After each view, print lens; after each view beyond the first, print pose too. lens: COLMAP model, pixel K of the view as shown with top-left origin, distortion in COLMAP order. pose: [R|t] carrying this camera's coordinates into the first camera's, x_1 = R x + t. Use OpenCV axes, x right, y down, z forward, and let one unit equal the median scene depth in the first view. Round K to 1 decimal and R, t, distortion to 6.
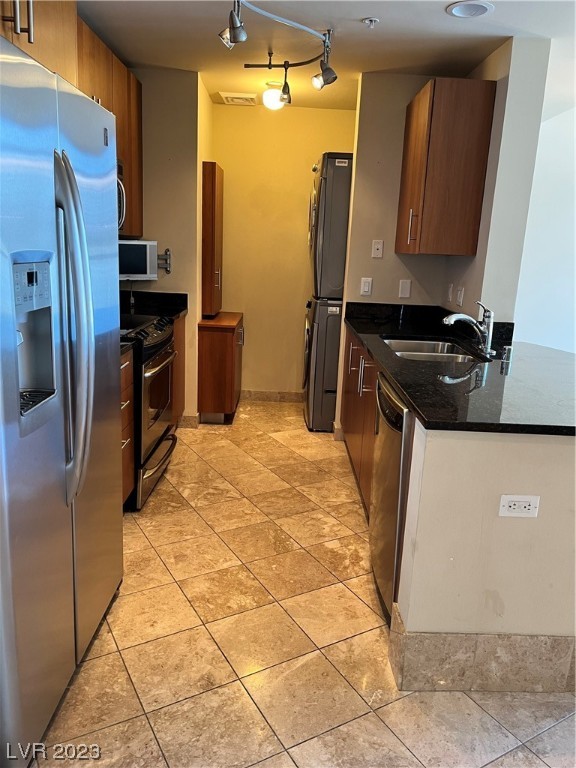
lens RADIAL K [[591.4, 0, 284.3], [0, 591.4, 385.4], [0, 0, 1]] dist [0.113883, -0.126549]
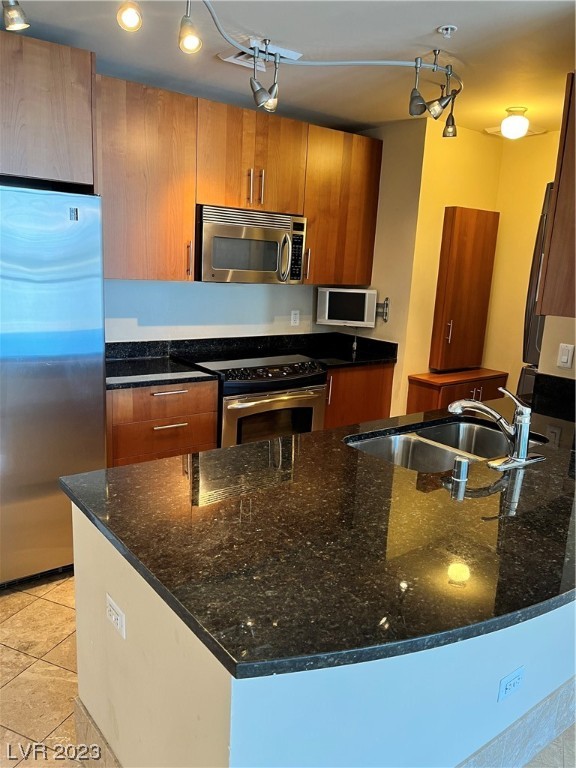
lens RADIAL K [[591.4, 0, 284.3], [0, 591.4, 385.4], [0, 0, 1]] dist [0.113883, -0.126549]
pose [[0.580967, 0.150176, -0.799953, 0.527747], [-0.206169, 0.977931, 0.033857, -0.084750], [0.787383, 0.145255, 0.599107, 0.295406]]
